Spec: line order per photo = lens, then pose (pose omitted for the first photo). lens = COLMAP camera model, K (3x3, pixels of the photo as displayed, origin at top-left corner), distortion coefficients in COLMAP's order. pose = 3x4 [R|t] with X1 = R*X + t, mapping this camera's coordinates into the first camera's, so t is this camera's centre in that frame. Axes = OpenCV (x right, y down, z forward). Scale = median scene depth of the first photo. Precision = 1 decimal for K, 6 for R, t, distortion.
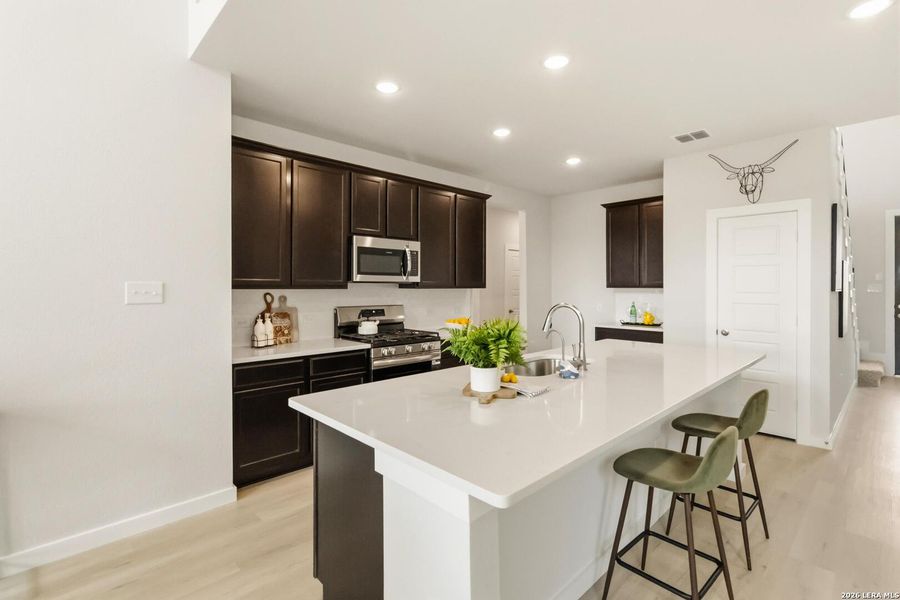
lens RADIAL K [[424.3, 0, 449.5], [0, 424.3, 282.9], [0, 0, 1]] dist [0.001583, 0.001200]
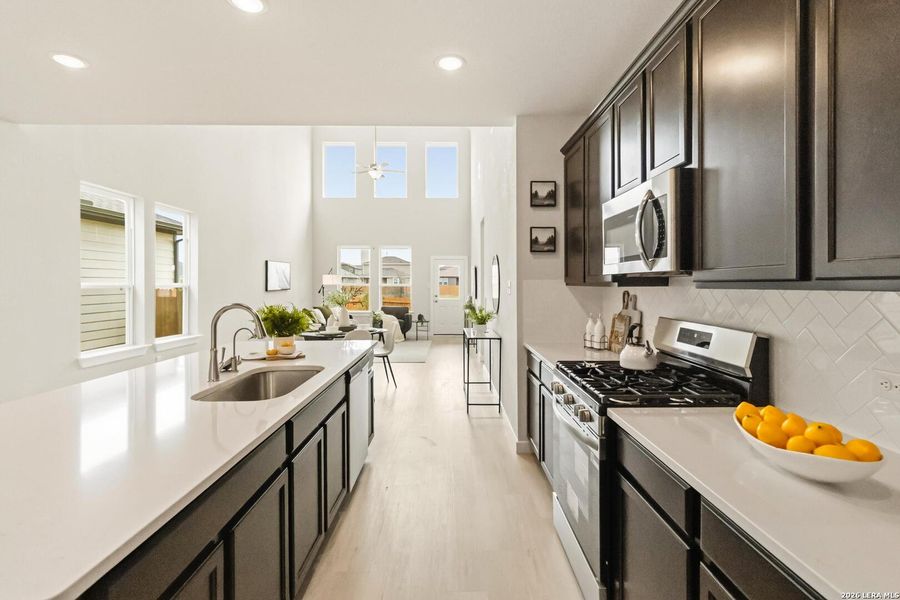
lens RADIAL K [[424.3, 0, 454.5], [0, 424.3, 287.9], [0, 0, 1]] dist [0.001583, 0.001200]
pose [[-0.689746, 0.007344, -0.724014, 0.362972], [0.008104, 0.999964, 0.002423, 0.011207], [0.724006, -0.004197, -0.689781, 1.163435]]
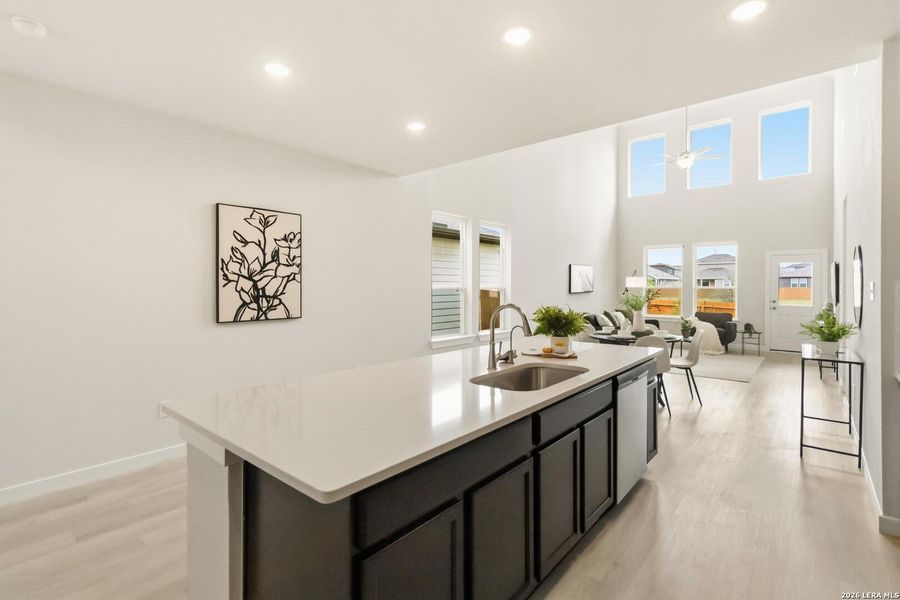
lens RADIAL K [[424.3, 0, 454.8], [0, 424.3, 291.4], [0, 0, 1]] dist [0.001583, 0.001200]
pose [[-0.994987, 0.002123, -0.099983, 0.307618], [0.002004, 0.999997, 0.001285, 0.011274], [0.099986, 0.001078, -0.994988, 1.192734]]
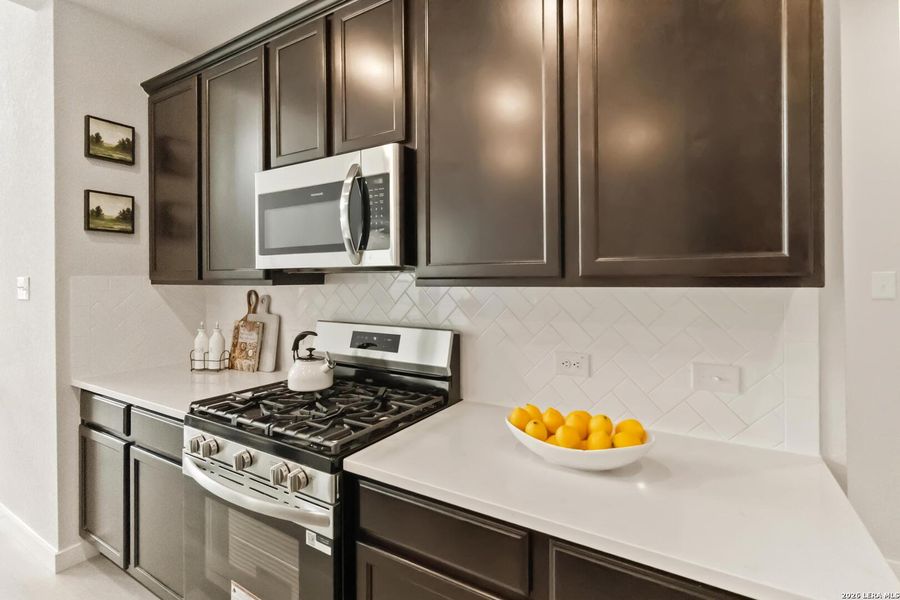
lens RADIAL K [[424.3, 0, 454.4], [0, 424.3, 279.6], [0, 0, 1]] dist [0.001583, 0.001200]
pose [[0.259252, -0.003389, -0.965804, 0.264896], [0.011033, 0.999939, -0.000547, 0.008897], [0.965747, -0.010514, 0.259274, 0.989748]]
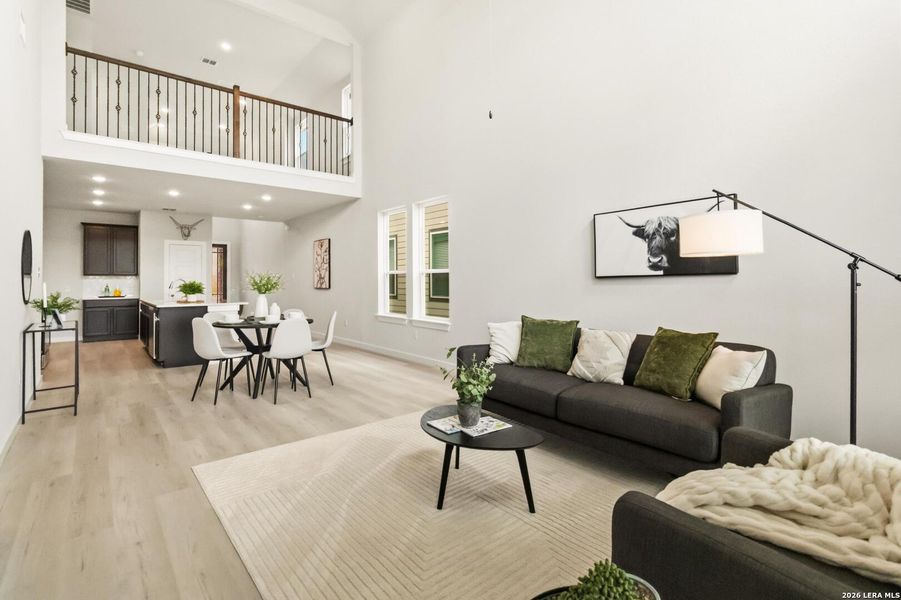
lens RADIAL K [[424.8, 0, 450.0], [0, 424.8, 273.6], [0, 0, 1]] dist [0.001583, 0.001200]
pose [[0.073887, 0.014704, 0.997158, -1.520012], [-0.003472, 0.999889, -0.014487, 0.029895], [-0.997261, -0.002392, 0.073930, -0.651163]]
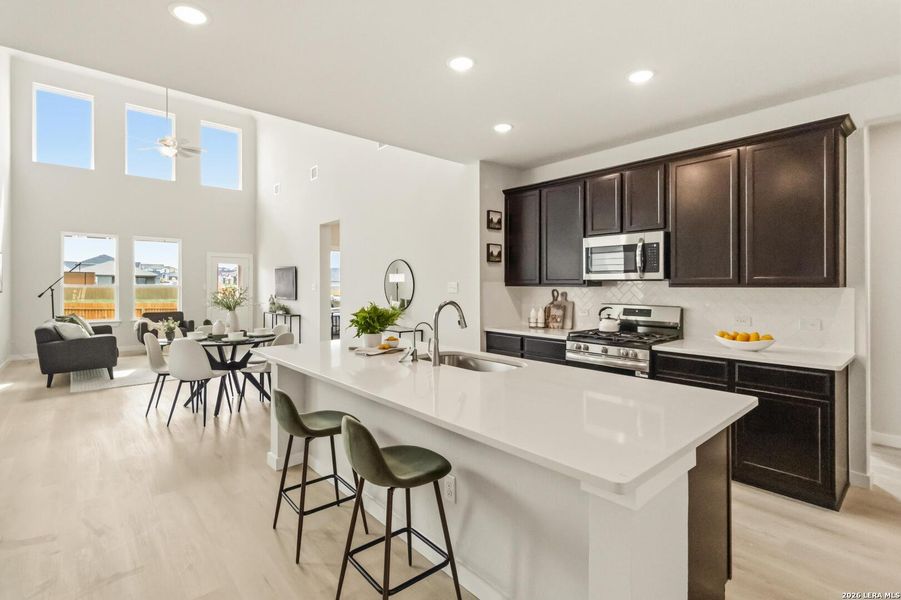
lens RADIAL K [[424.8, 0, 454.1], [0, 424.8, 286.9], [0, 0, 1]] dist [0.001583, 0.001200]
pose [[-0.043784, 0.004556, -0.999031, 0.808897], [0.008981, 0.999951, 0.004167, 0.005984], [0.999001, -0.008790, -0.043823, 0.646782]]
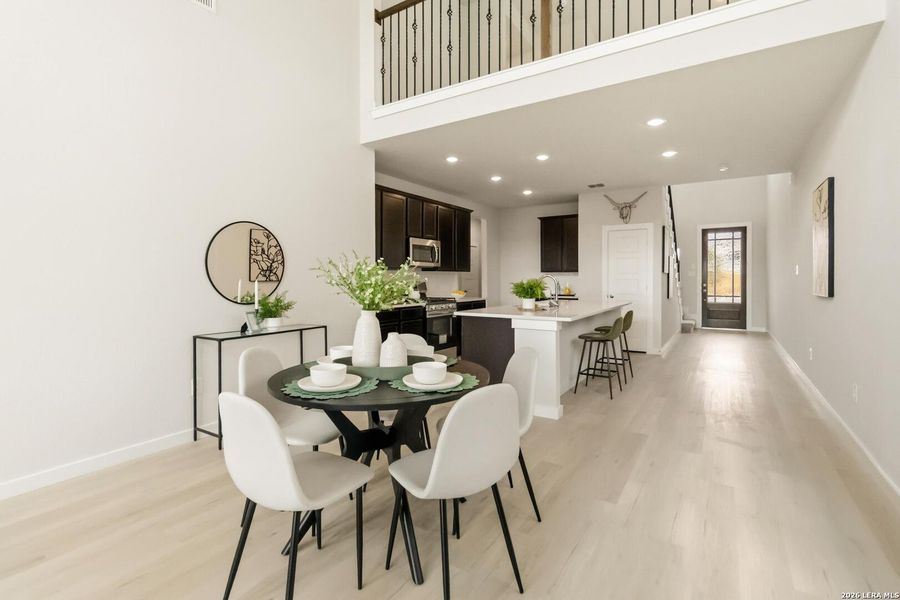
lens RADIAL K [[424.3, 0, 451.3], [0, 424.3, 277.1], [0, 0, 1]] dist [0.001583, 0.001200]
pose [[0.972331, -0.001049, 0.233603, -0.411550], [0.000107, 0.999992, 0.004047, 0.030530], [-0.233606, -0.003910, 0.972324, -0.557688]]
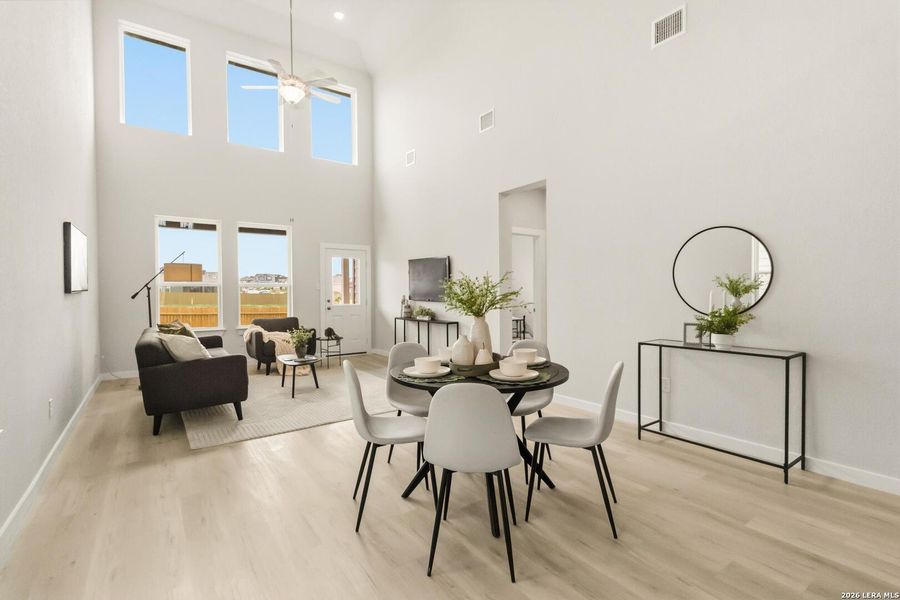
lens RADIAL K [[424.3, 0, 452.0], [0, 424.3, 297.8], [0, 0, 1]] dist [0.001583, 0.001200]
pose [[-0.148278, 0.018367, -0.988775, 0.265614], [0.015261, 0.999751, 0.016282, 0.032691], [0.988828, -0.012675, -0.148521, 0.011946]]
